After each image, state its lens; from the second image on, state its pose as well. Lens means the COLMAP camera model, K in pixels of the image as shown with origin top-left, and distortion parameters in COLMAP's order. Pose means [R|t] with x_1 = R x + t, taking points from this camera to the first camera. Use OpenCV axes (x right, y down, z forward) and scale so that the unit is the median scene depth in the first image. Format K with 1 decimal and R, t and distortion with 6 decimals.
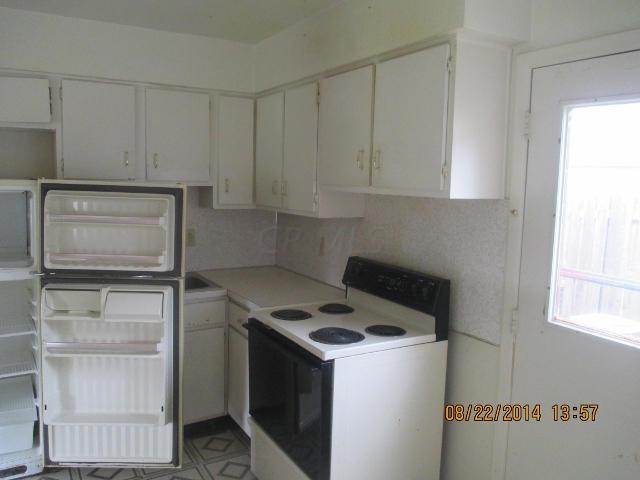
lens RADIAL K [[539.0, 0, 316.5], [0, 539.0, 240.5], [0, 0, 1]] dist [-0.017992, 0.009963]
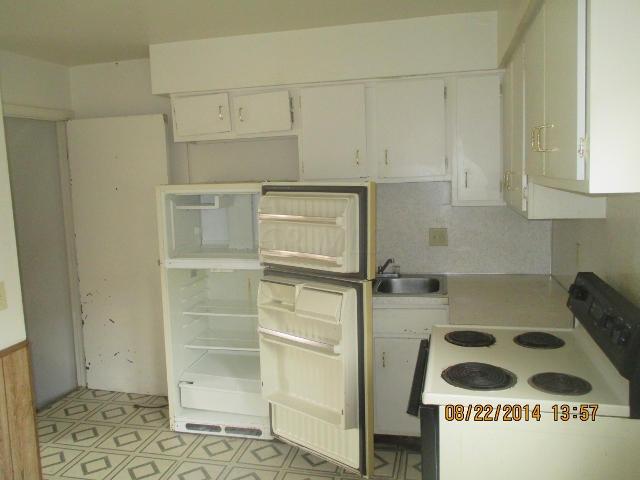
lens RADIAL K [[539.0, 0, 318.1], [0, 539.0, 242.8], [0, 0, 1]] dist [-0.017992, 0.009963]
pose [[0.718308, 0.041009, -0.694515, 0.349072], [-0.027959, 0.999156, 0.030081, -0.023827], [0.695163, -0.002189, 0.718849, 0.263345]]
